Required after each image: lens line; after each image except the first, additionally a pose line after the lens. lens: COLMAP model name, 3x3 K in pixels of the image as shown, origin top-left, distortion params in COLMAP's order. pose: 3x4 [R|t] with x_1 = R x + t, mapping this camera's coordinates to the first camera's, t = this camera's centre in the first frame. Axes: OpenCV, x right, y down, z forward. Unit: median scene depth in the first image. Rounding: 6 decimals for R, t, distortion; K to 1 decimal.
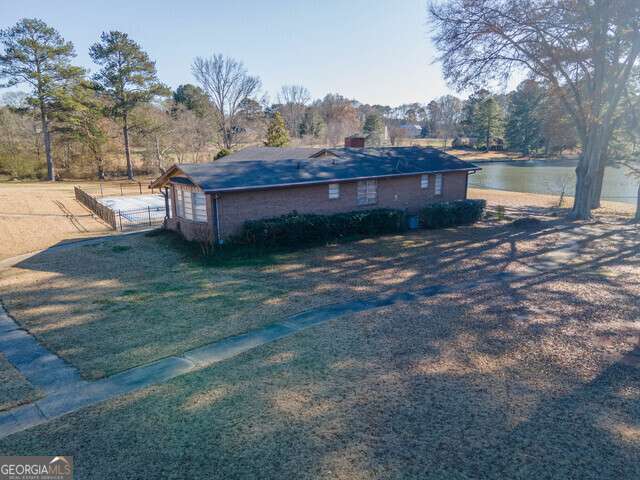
lens RADIAL K [[471.7, 0, 324.6], [0, 471.7, 240.5], [0, 0, 1]] dist [0.077808, -0.056735]
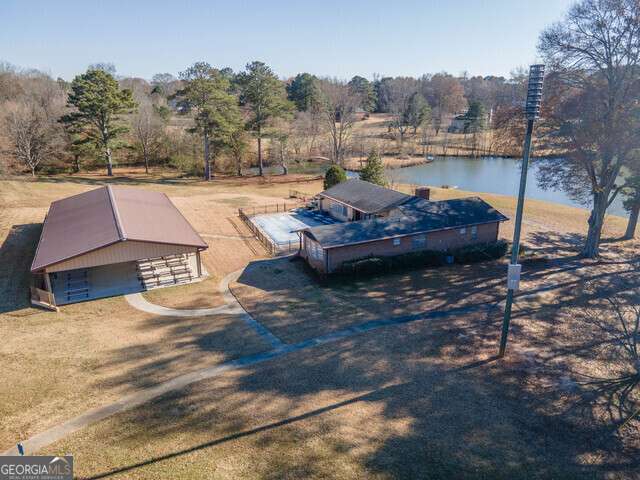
lens RADIAL K [[471.7, 0, 324.6], [0, 471.7, 240.5], [0, 0, 1]] dist [0.077808, -0.056735]
pose [[0.975233, 0.067190, -0.210728, 0.095644], [-0.050458, 0.995204, 0.083805, -0.184150], [0.215348, -0.071096, 0.973946, -0.536753]]
